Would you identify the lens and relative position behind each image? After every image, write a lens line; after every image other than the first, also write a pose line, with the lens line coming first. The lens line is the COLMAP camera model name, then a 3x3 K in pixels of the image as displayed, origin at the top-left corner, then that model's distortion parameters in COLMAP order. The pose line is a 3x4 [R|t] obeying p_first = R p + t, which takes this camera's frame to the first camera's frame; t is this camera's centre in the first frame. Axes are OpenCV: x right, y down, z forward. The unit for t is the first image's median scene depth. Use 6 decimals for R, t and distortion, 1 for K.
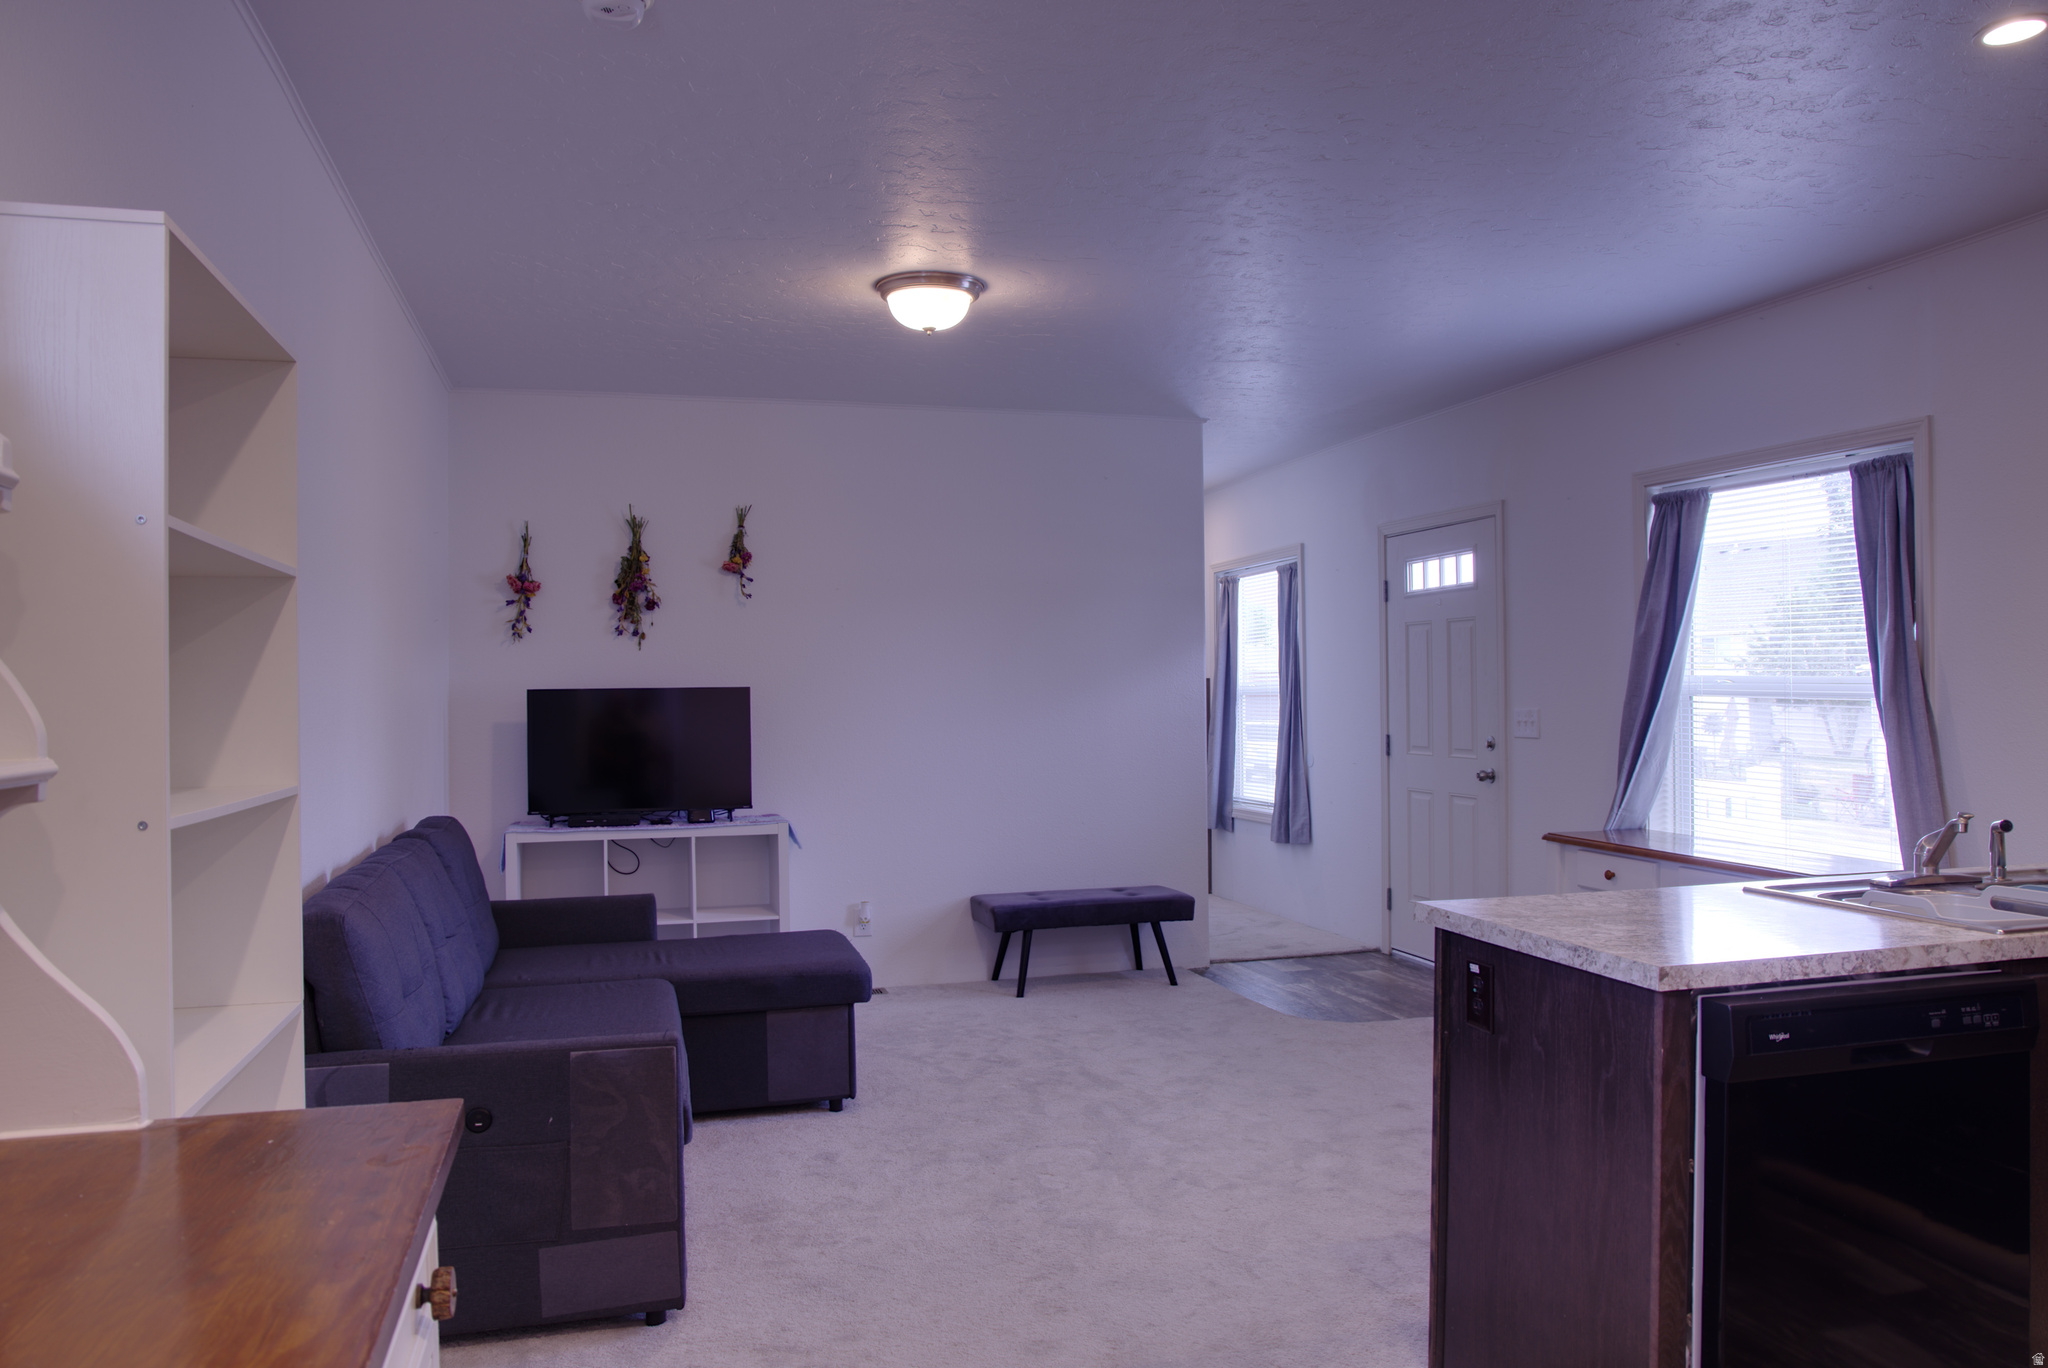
lens RADIAL K [[1419.1, 0, 1022.9], [0, 1419.1, 684.2], [0, 0, 1]] dist [-0.041242, 0.019280]
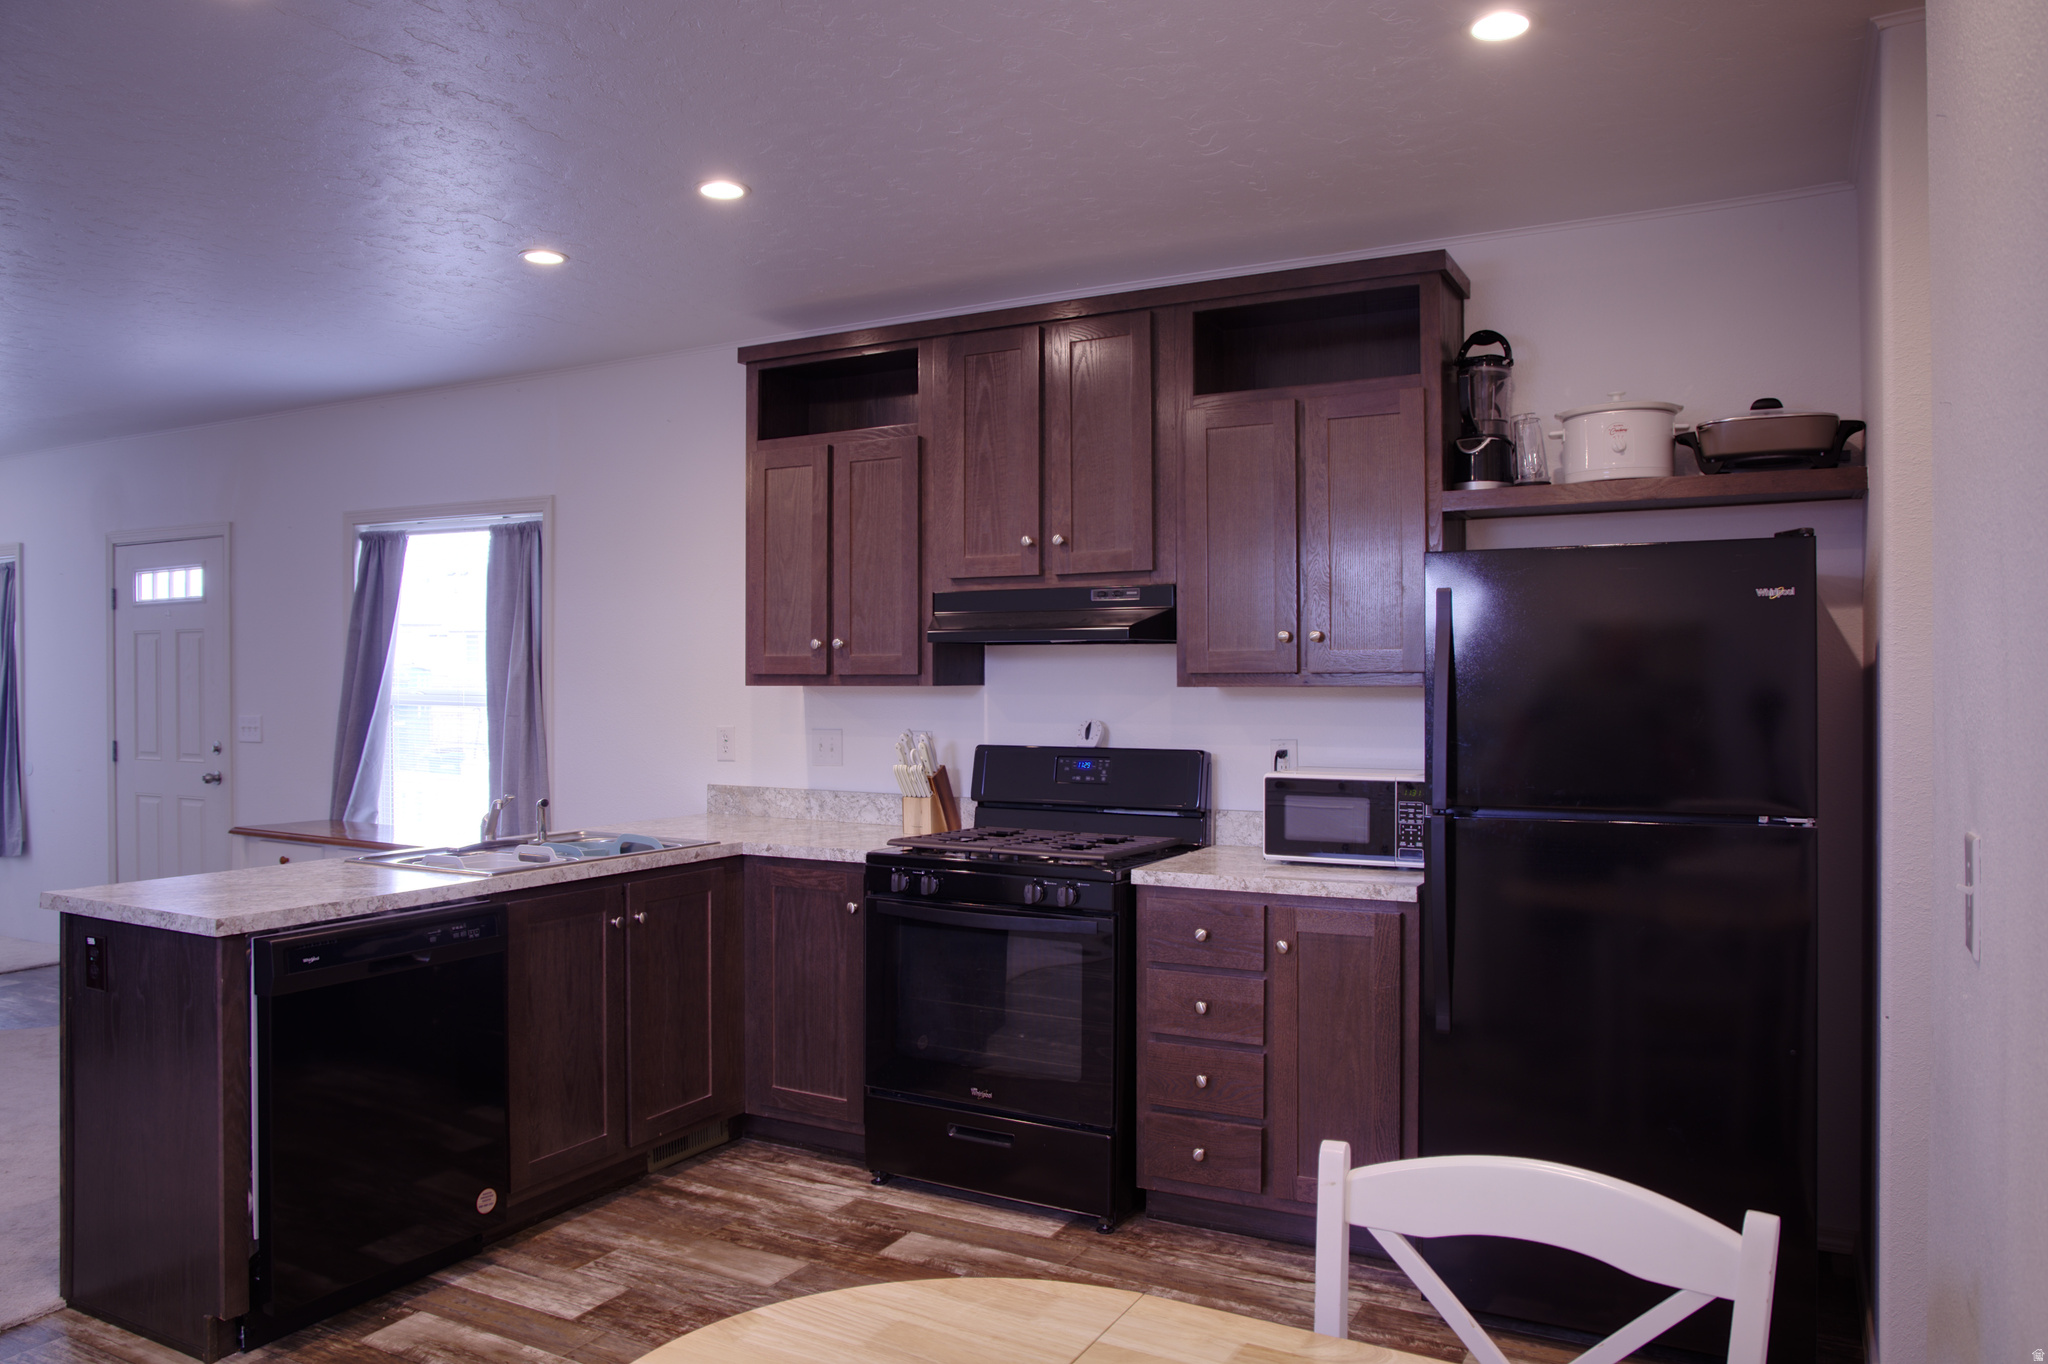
lens RADIAL K [[1419.1, 0, 1024.2], [0, 1419.1, 679.5], [0, 0, 1]] dist [-0.041242, 0.019280]
pose [[0.709184, 0.006469, 0.704993, 0.016844], [-0.007805, 0.999969, -0.001325, -0.014773], [-0.704980, -0.004563, 0.709213, -0.204286]]
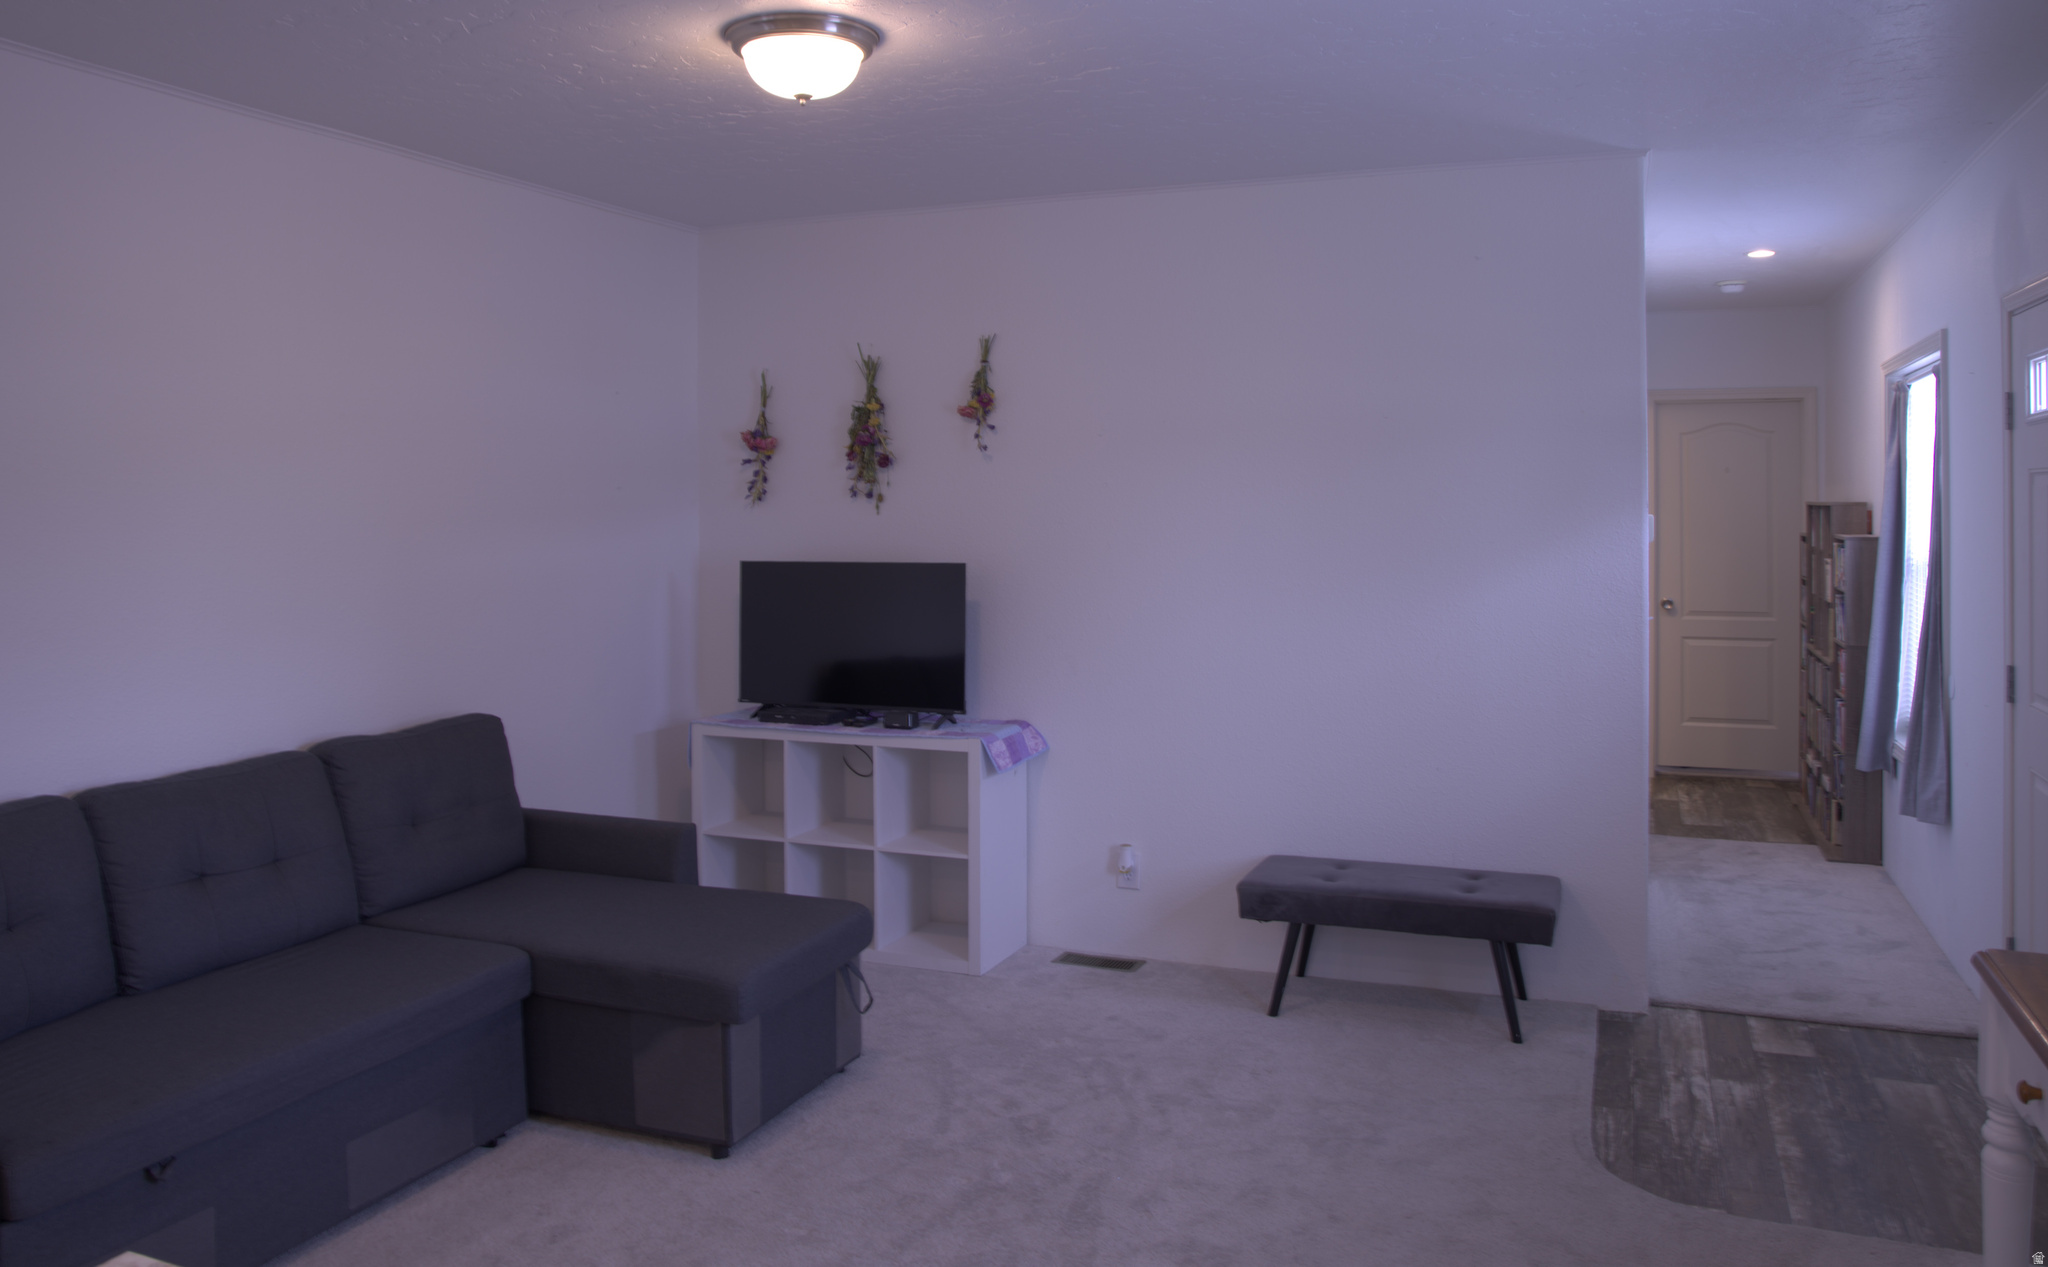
lens RADIAL K [[1478.0, 0, 1064.6], [0, 1478.0, 513.1], [0, 0, 1]] dist [-0.047097, 0.001070]
pose [[0.795878, 0.012285, -0.605332, 0.376493], [0.000228, 0.999788, 0.020590, -0.045834], [0.605457, -0.016525, 0.795706, 0.385268]]
